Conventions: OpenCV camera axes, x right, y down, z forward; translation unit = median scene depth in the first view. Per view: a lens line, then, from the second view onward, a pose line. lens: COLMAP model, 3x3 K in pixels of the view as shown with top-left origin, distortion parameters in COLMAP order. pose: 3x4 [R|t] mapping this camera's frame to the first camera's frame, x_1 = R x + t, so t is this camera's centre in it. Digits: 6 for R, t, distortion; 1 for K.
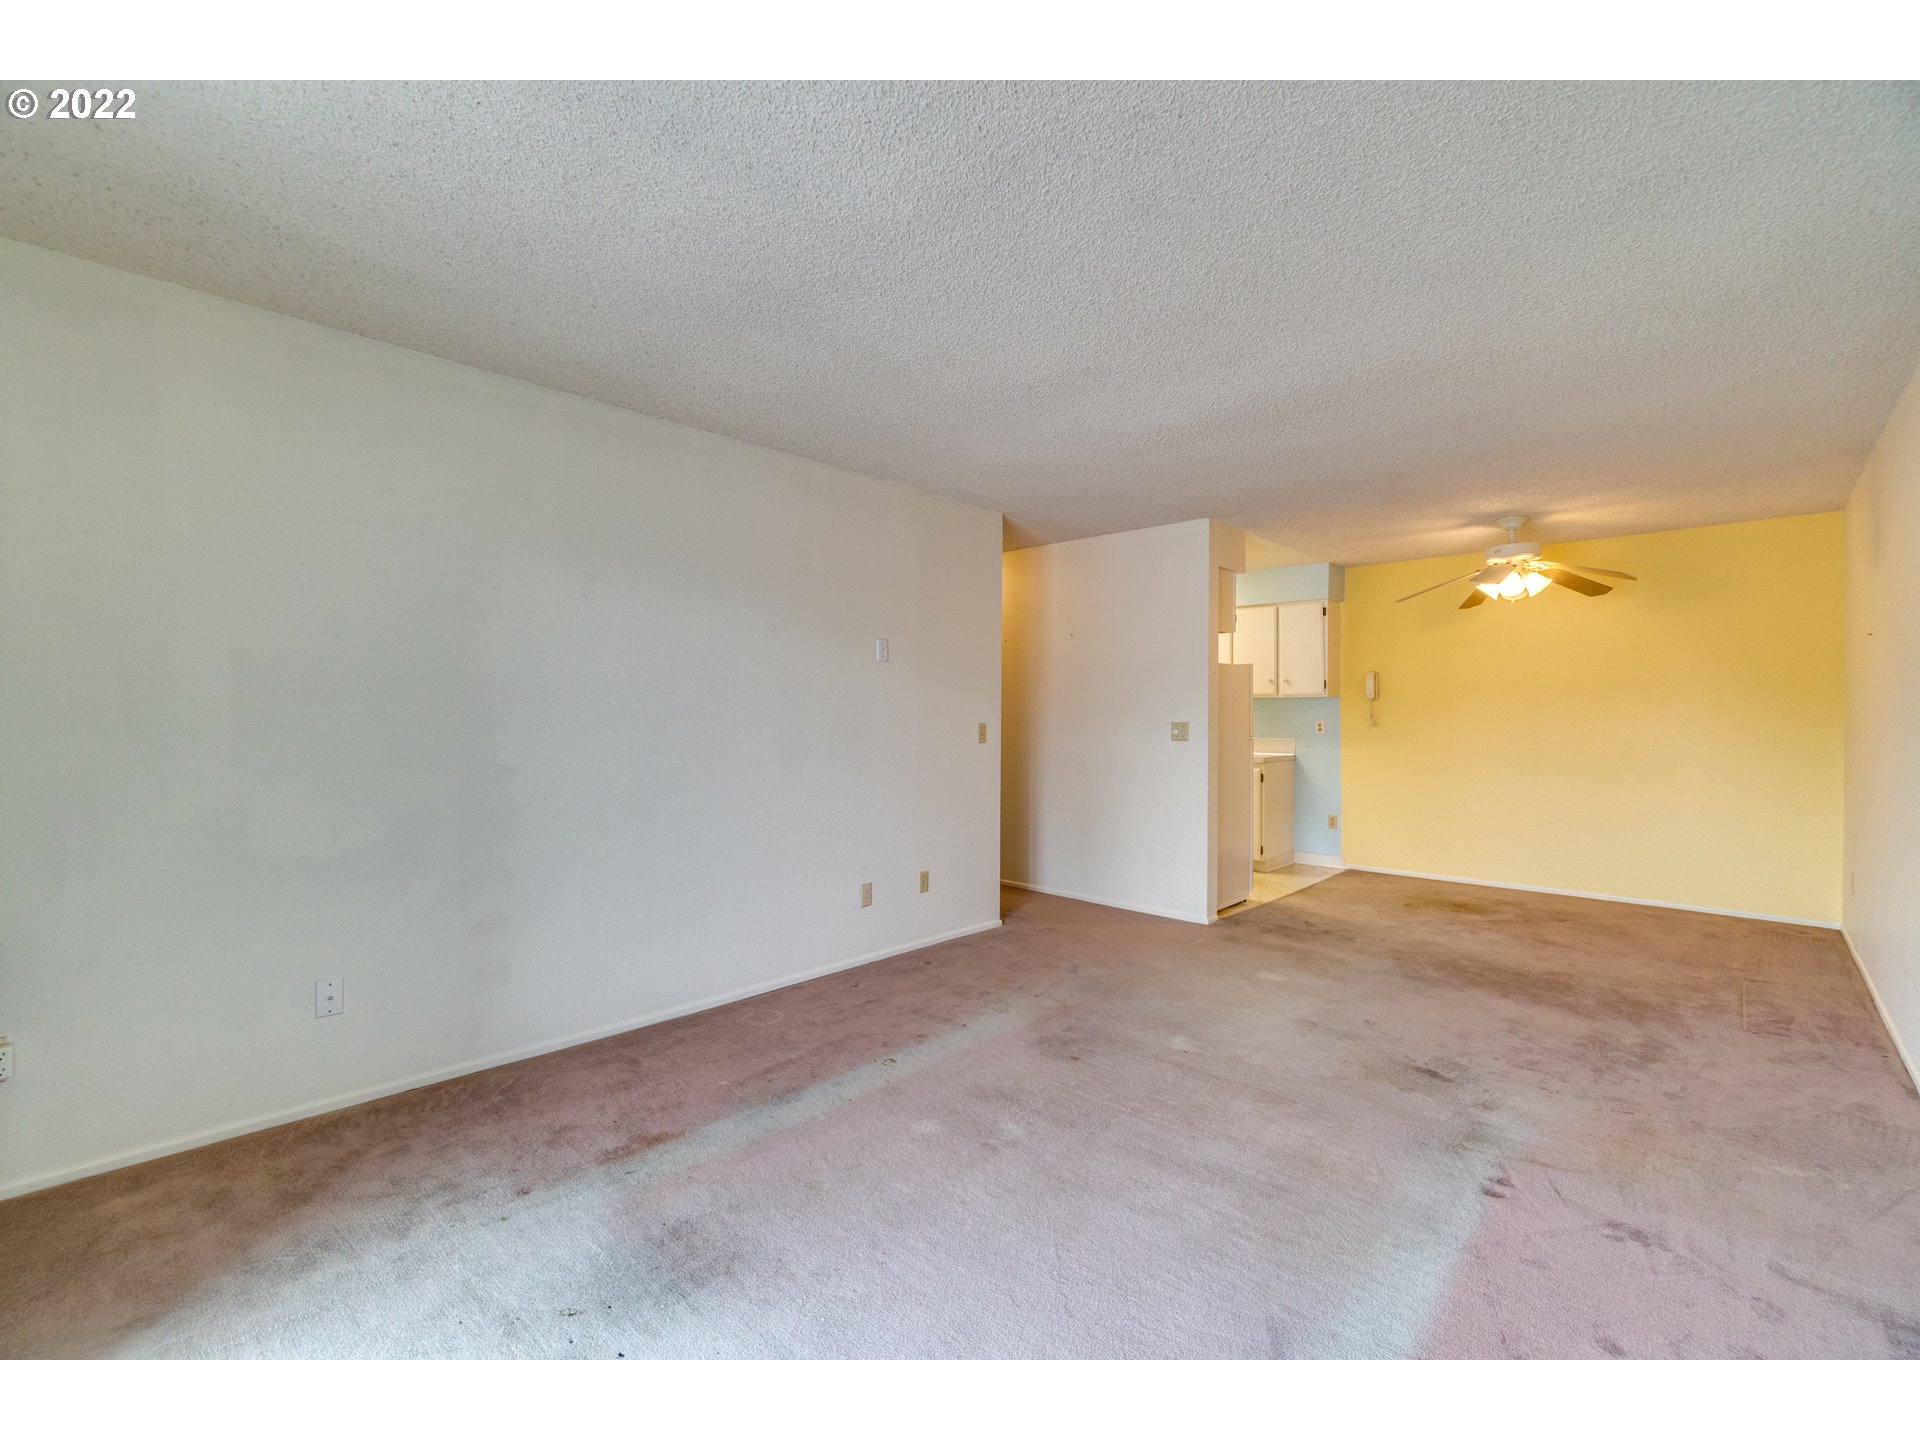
lens RADIAL K [[829.3, 0, 958.6], [0, 829.3, 717.6], [0, 0, 1]] dist [-0.002606, 0.000486]
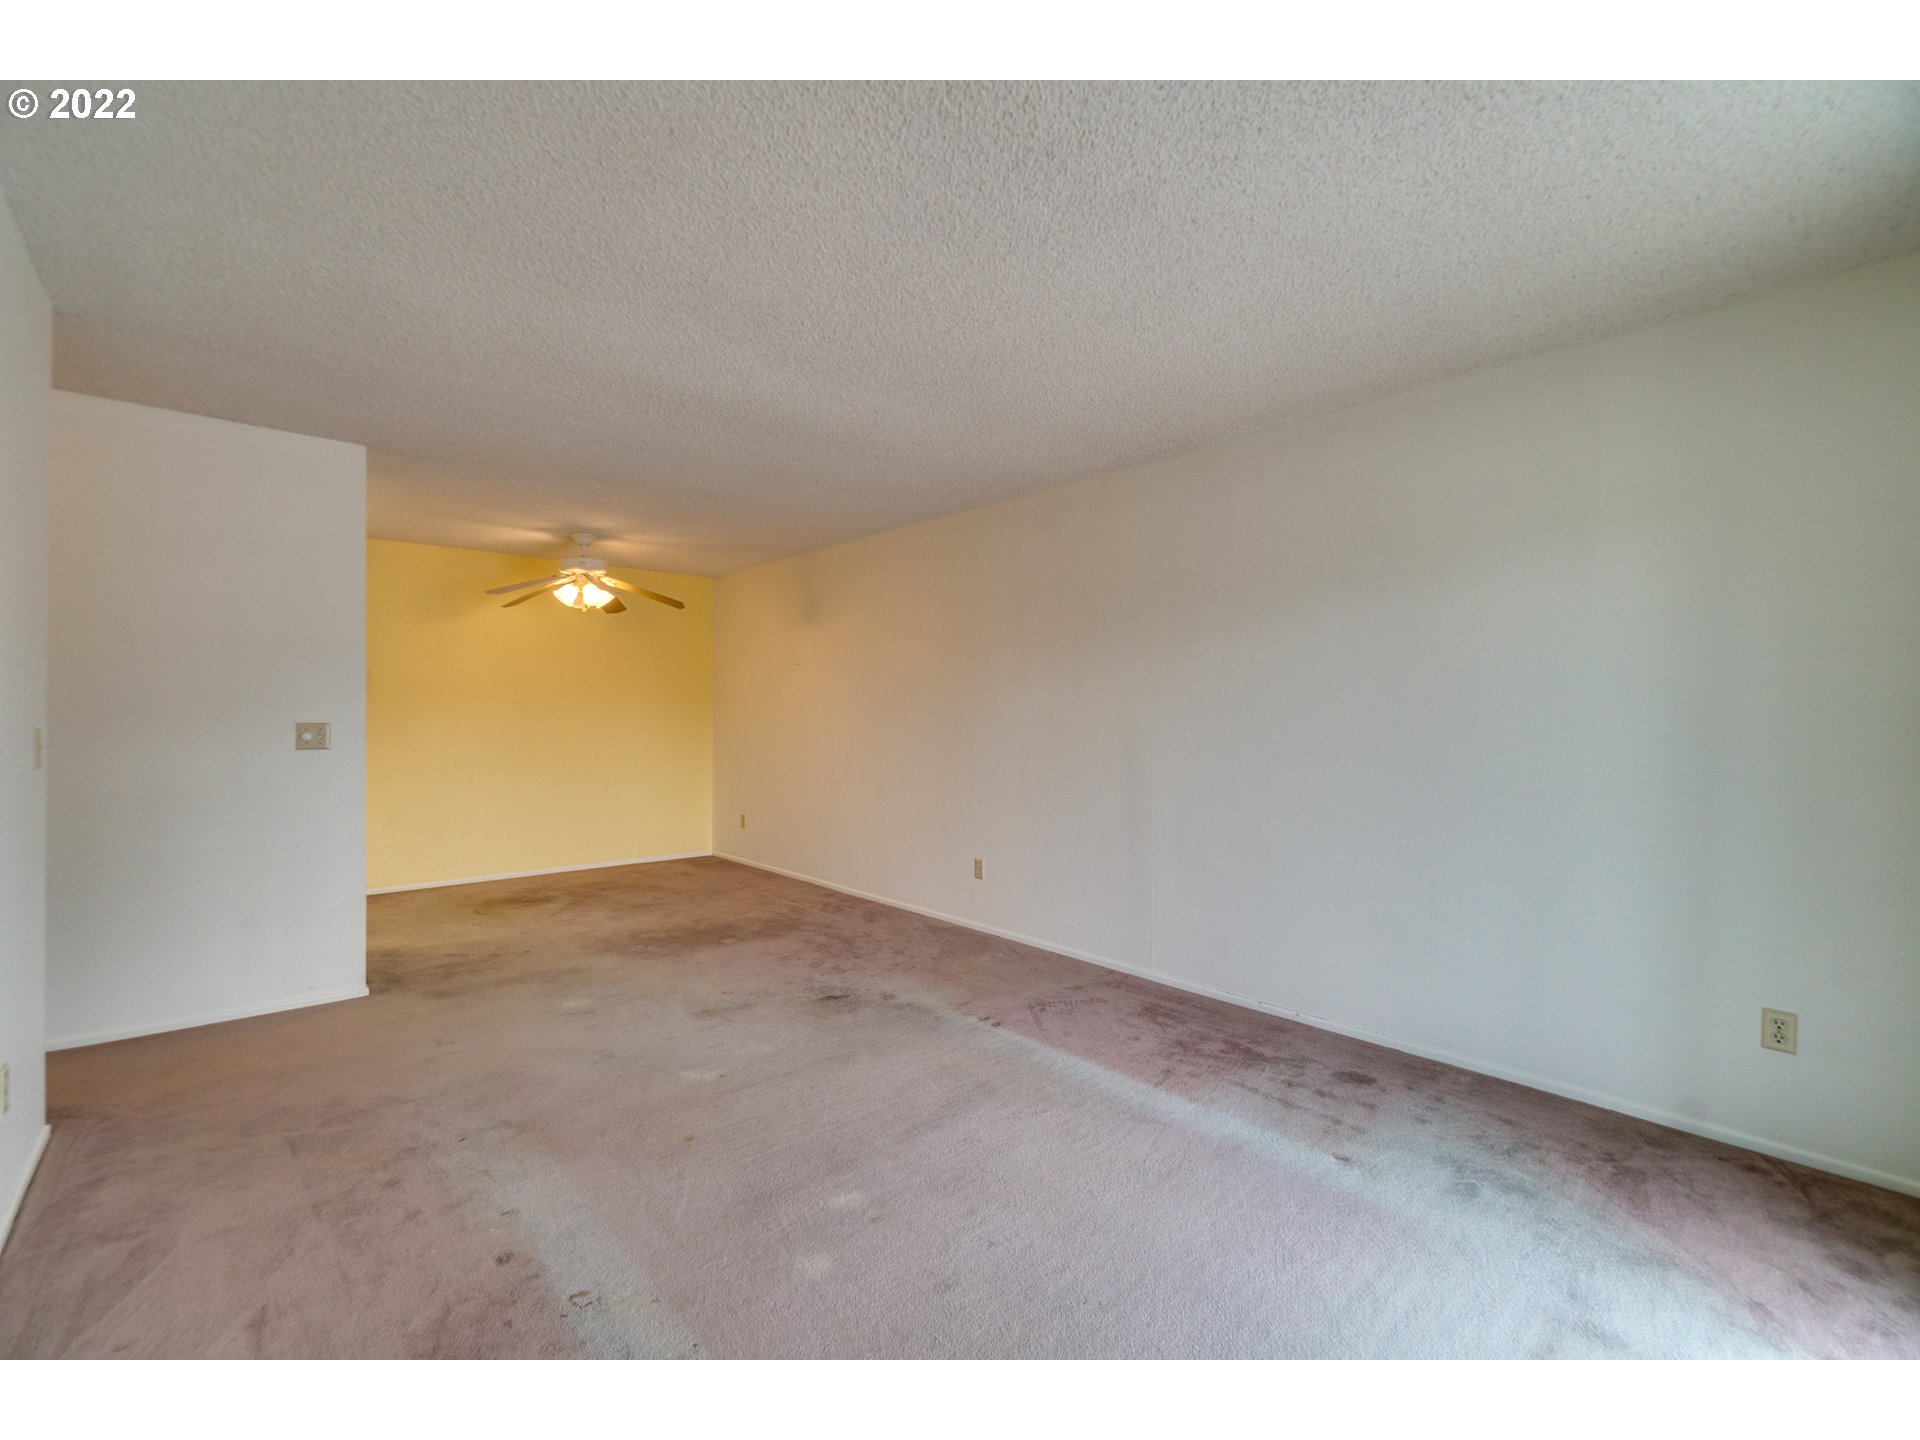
lens RADIAL K [[829.3, 0, 956.5], [0, 829.3, 713.5], [0, 0, 1]] dist [-0.002606, 0.000486]
pose [[0.082850, -0.002528, 0.996559, -0.527064], [-0.001276, 0.999996, 0.002643, -0.006703], [-0.996561, -0.001490, 0.082846, 0.550245]]
